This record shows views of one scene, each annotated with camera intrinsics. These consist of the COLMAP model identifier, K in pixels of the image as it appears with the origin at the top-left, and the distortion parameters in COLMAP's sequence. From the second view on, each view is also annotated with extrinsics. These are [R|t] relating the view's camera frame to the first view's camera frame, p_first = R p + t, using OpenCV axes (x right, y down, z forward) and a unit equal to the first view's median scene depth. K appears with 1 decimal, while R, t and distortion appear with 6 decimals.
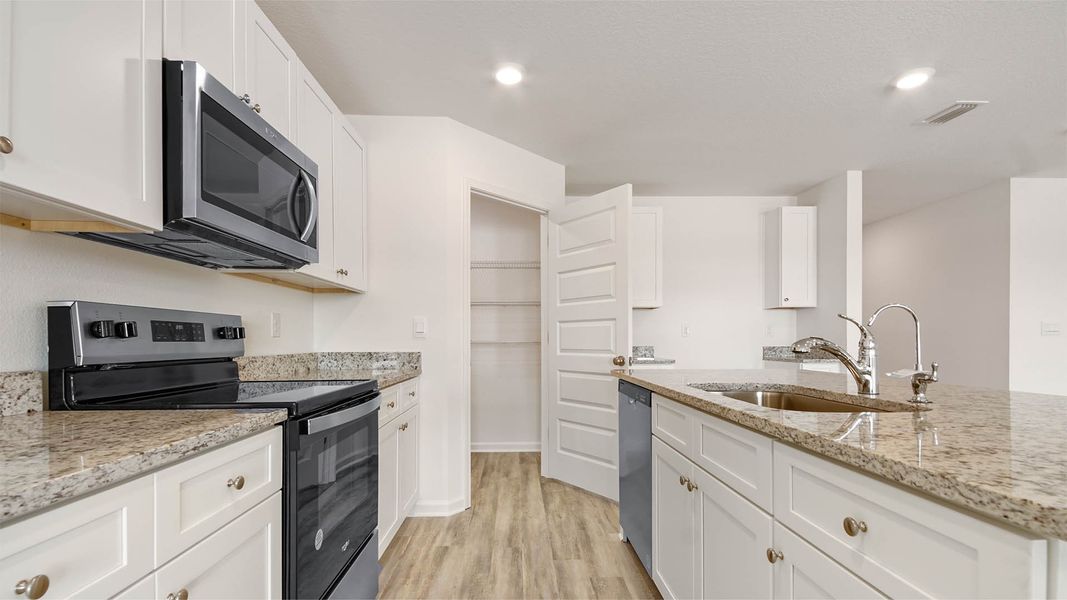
lens RADIAL K [[479.9, 0, 531.4], [0, 479.9, 342.6], [0, 0, 1]] dist [0.000593, -0.000176]
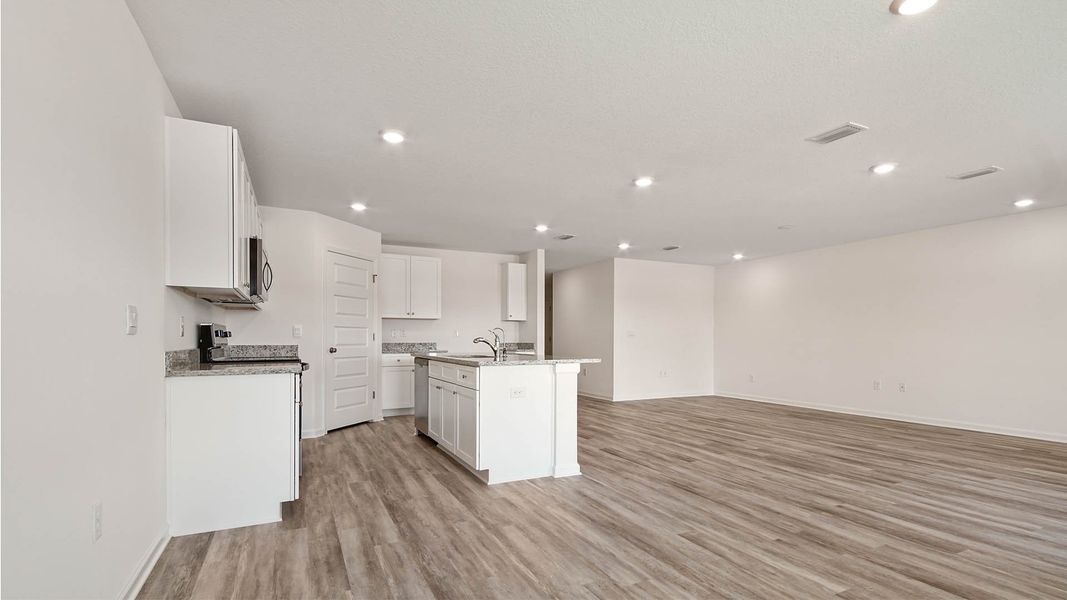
lens RADIAL K [[493.2, 0, 534.7], [0, 493.2, 340.2], [0, 0, 1]] dist [0.037787, -0.029177]
pose [[0.911872, 0.003388, 0.410460, -0.260494], [-0.001733, 0.999989, -0.004403, 0.011788], [-0.410471, 0.003304, 0.911868, -1.374971]]
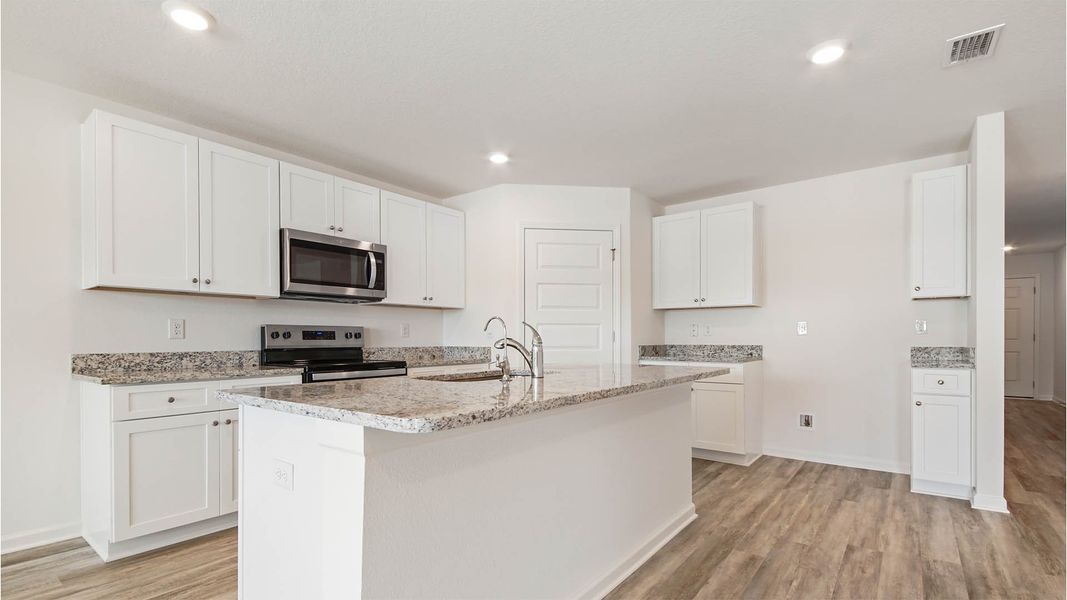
lens RADIAL K [[478.8, 0, 537.8], [0, 478.8, 330.1], [0, 0, 1]] dist [0.036229, -0.025832]
pose [[0.772313, -0.010638, -0.635154, 1.117467], [-0.003067, 0.999786, -0.020474, -0.003225], [0.635235, 0.017760, 0.772114, -0.061743]]
